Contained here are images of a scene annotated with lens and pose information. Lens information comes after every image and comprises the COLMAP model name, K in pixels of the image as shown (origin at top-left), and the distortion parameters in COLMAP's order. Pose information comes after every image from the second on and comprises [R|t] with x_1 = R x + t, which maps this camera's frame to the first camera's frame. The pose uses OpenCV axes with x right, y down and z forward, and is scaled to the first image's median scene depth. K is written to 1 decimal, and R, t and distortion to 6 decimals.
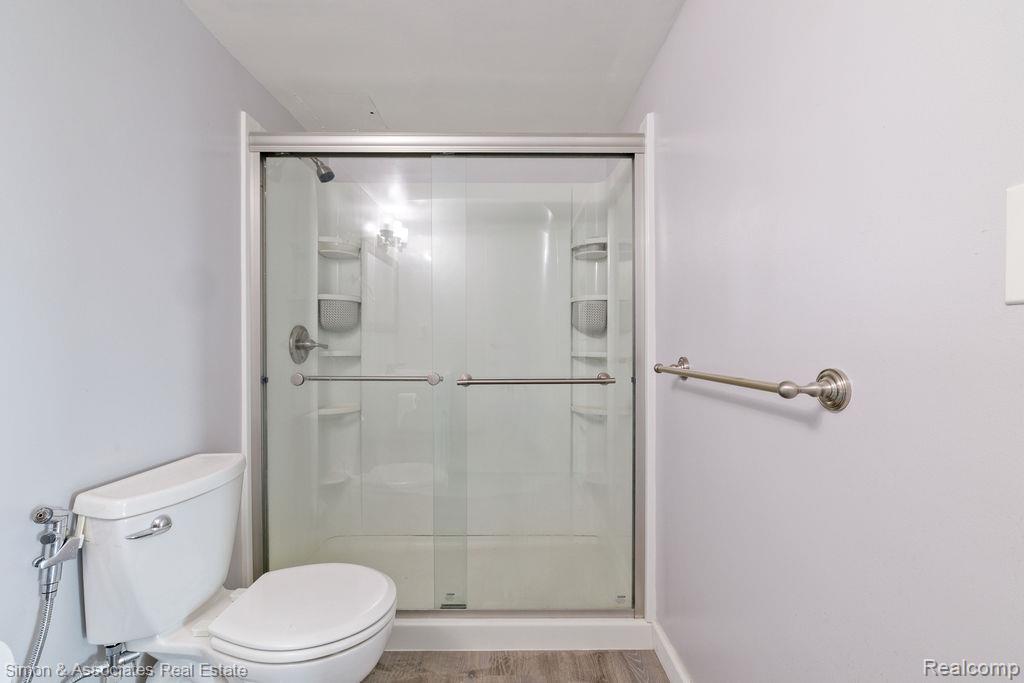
lens RADIAL K [[432.1, 0, 512.0], [0, 432.1, 345.0], [0, 0, 1]] dist [0.001398, -0.000051]
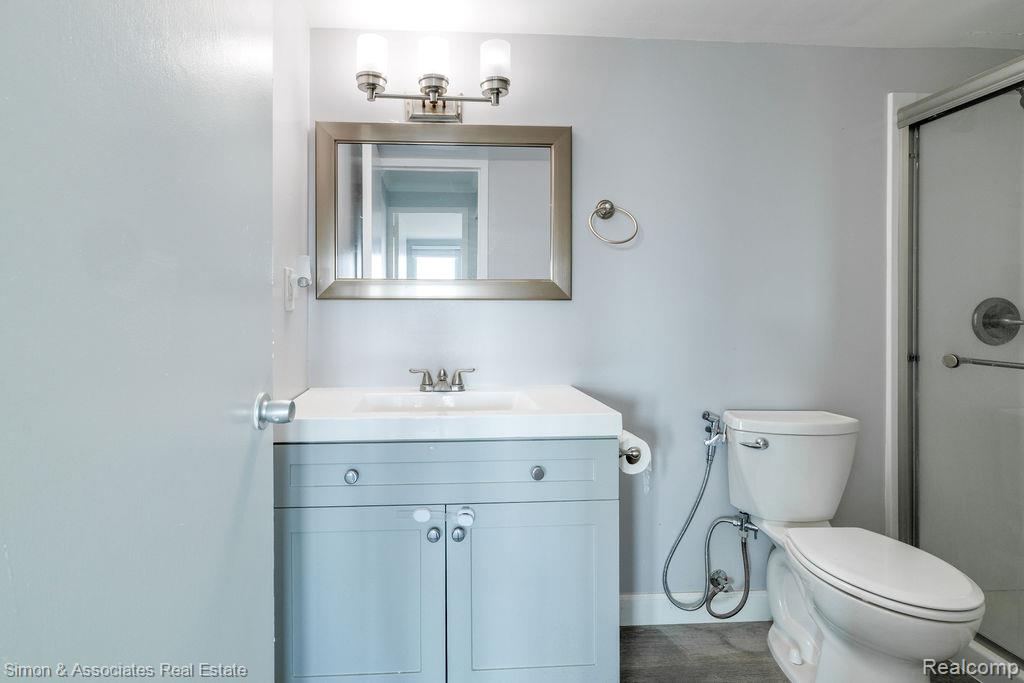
lens RADIAL K [[883.1, 0, 511.6], [0, 883.1, 339.0], [0, 0, 1]] dist [0.004592, 0.001427]
pose [[0.081825, 0.011369, -0.996582, 1.759845], [-0.000079, 0.999935, 0.011401, 0.020070], [0.996647, -0.000854, 0.081821, -0.080448]]
